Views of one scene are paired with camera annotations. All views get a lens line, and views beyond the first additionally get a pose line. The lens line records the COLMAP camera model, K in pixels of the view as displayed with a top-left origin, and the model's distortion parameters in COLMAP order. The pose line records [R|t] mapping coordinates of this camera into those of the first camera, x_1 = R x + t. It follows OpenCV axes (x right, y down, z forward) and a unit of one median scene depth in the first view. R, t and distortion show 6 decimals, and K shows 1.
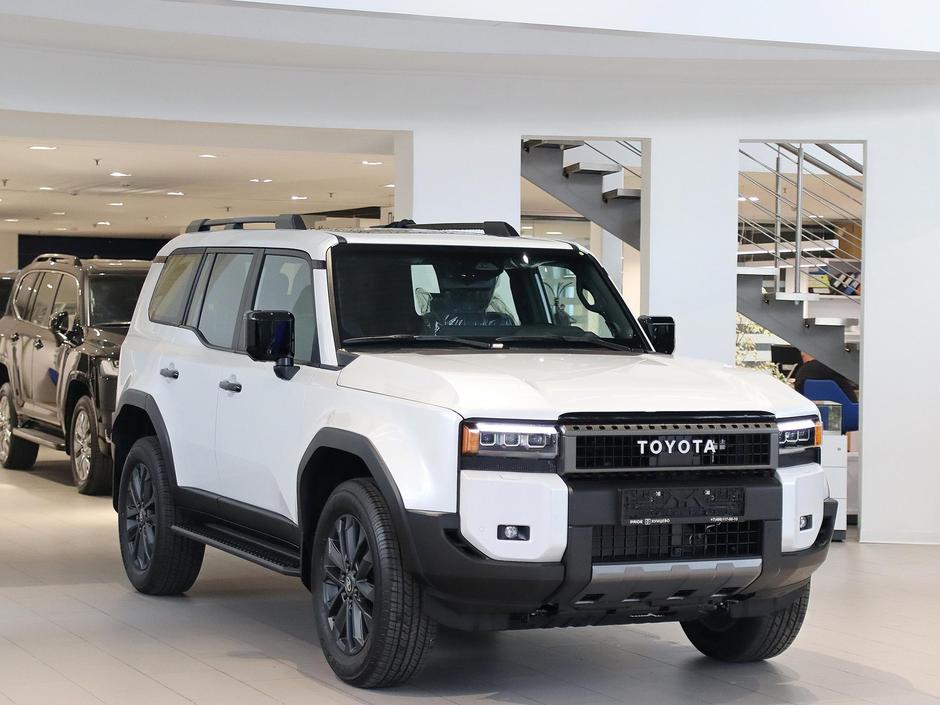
lens RADIAL K [[2100.6, 0, 470.0], [0, 2100.6, 352.5], [0, 0, 1]] dist [0.194152, 0.227352]
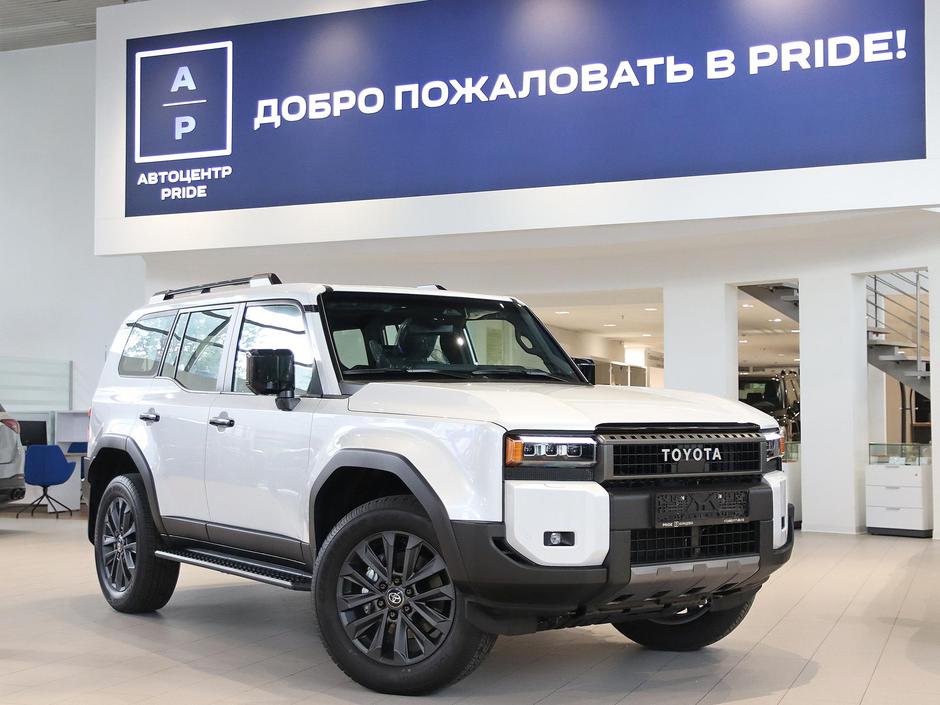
lens RADIAL K [[1311.2, 0, 470.0], [0, 1311.2, 352.5], [0, 0, 1]] dist [0.019714, 0.012964]
pose [[0.981304, -0.006864, 0.192342, -0.143903], [0.020783, 0.997299, -0.070441, 0.037608], [-0.191339, 0.073122, 0.978796, 0.356812]]
